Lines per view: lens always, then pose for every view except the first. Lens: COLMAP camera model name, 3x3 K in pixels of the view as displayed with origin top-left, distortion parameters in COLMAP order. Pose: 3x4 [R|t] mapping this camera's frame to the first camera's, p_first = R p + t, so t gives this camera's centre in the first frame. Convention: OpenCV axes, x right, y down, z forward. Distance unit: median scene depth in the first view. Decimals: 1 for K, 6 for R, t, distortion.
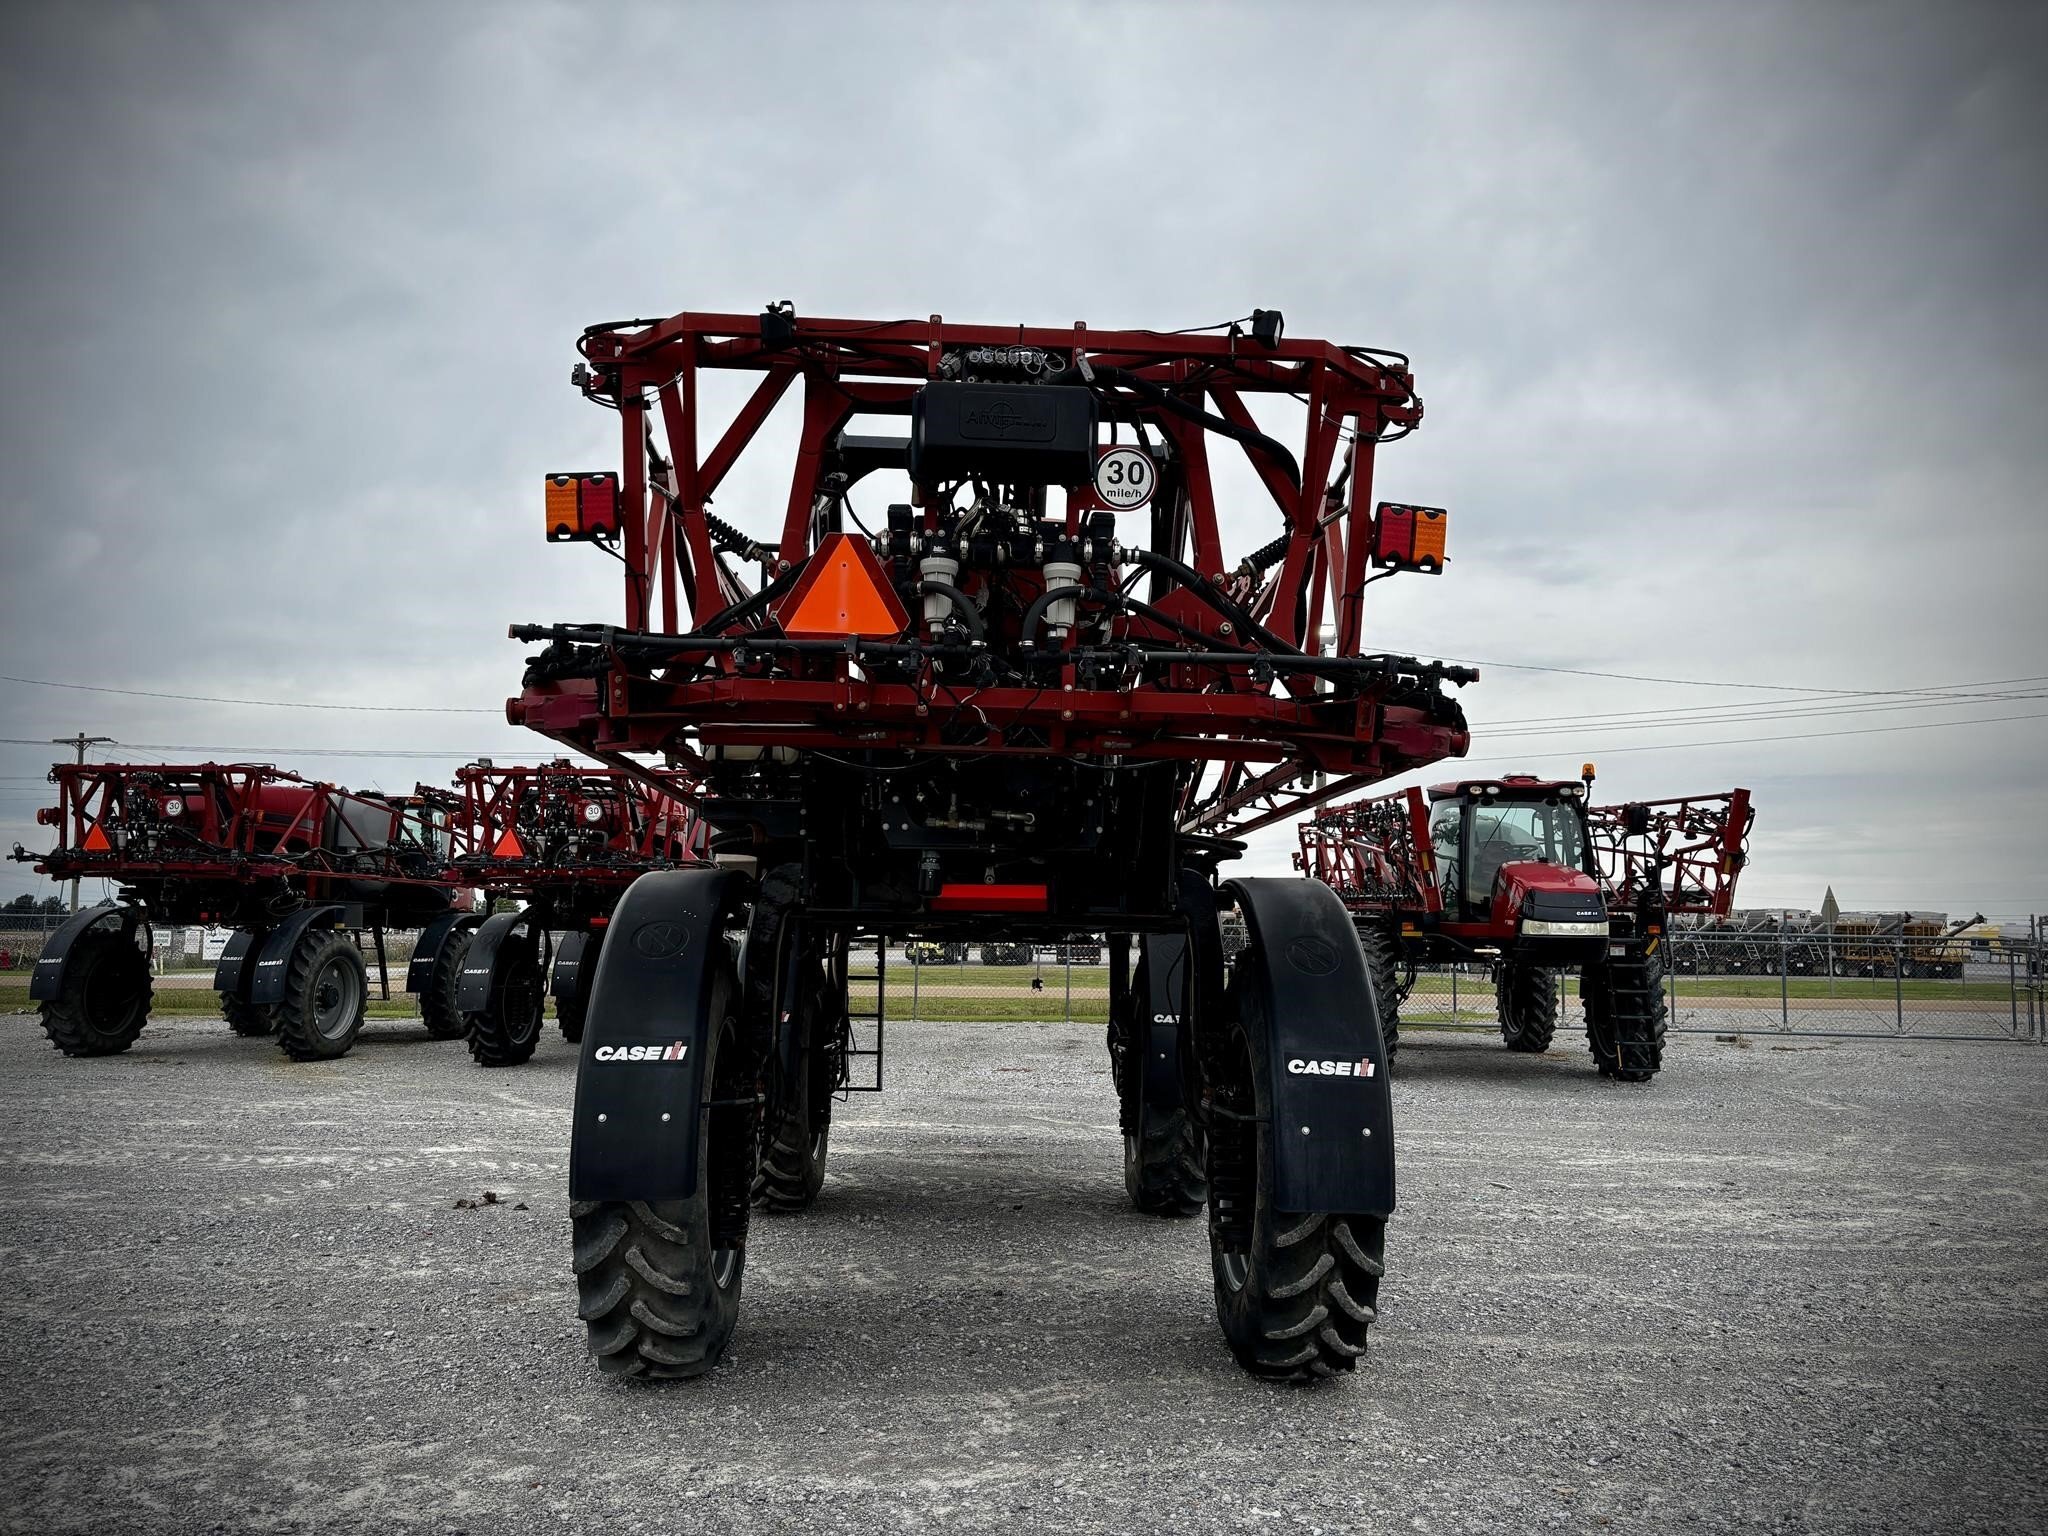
lens RADIAL K [[1574.3, 0, 1024.0], [0, 1574.3, 768.0], [0, 0, 1]] dist [0.078137, -0.083908]
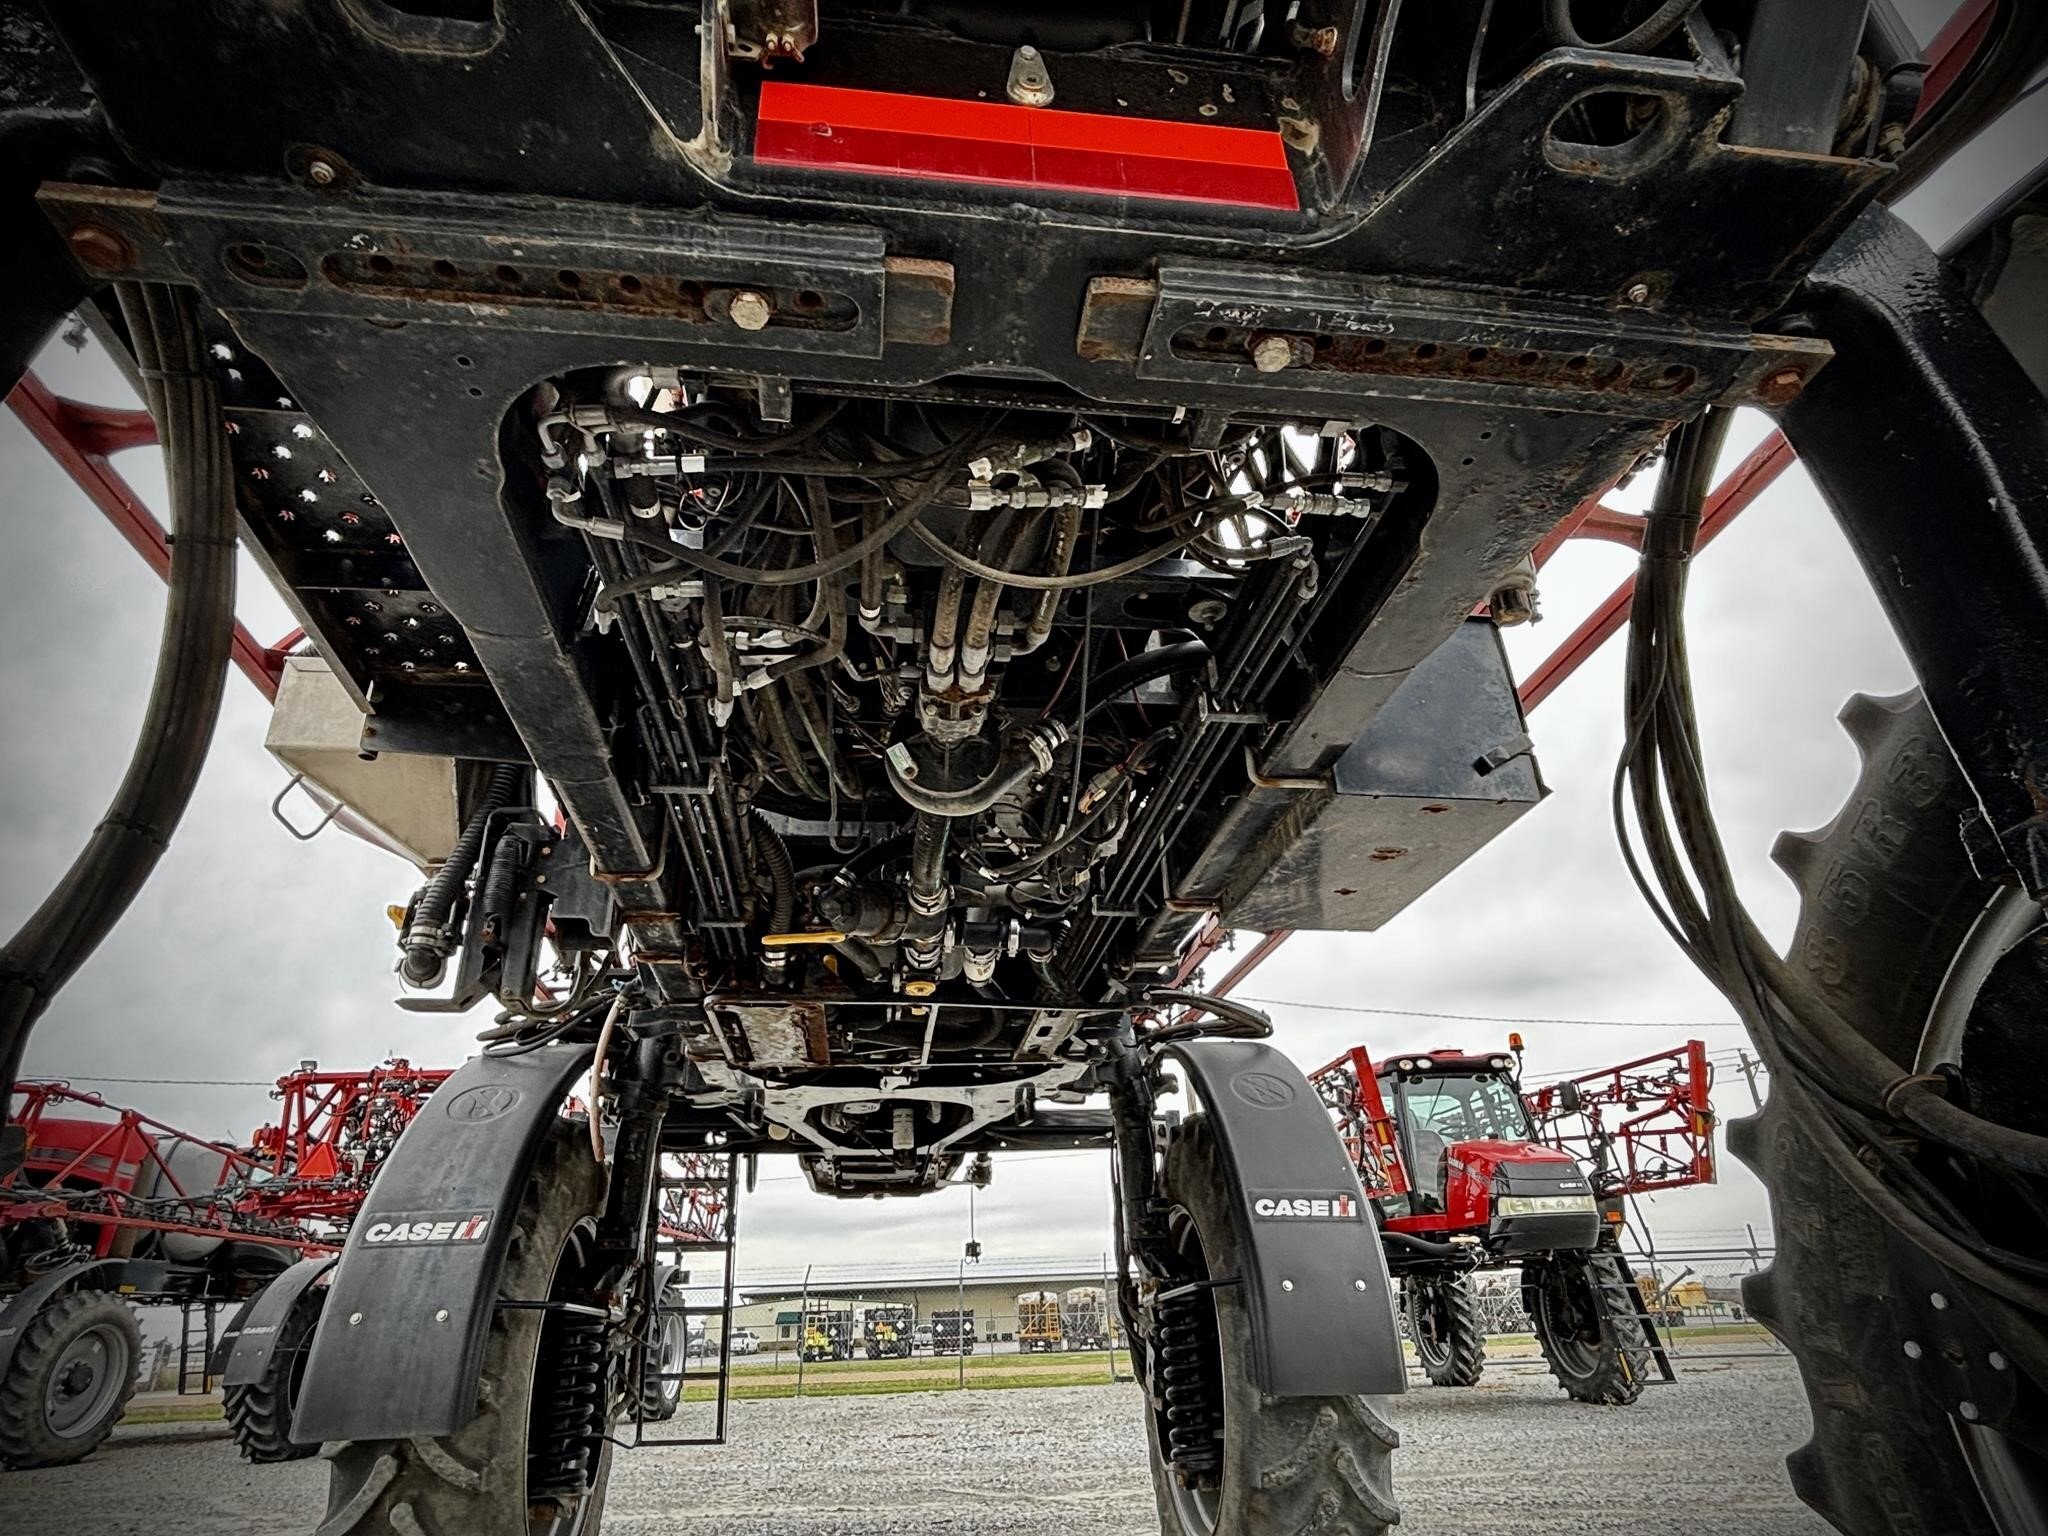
lens RADIAL K [[1151.7, 0, 1004.5], [0, 1151.7, 764.6], [0, 0, 1]] dist [0.000009, 0.001480]
pose [[0.995848, -0.002519, 0.090999, -0.014689], [0.034381, 0.935991, -0.350340, 0.081666], [-0.084291, 0.352014, 0.932192, 0.332205]]
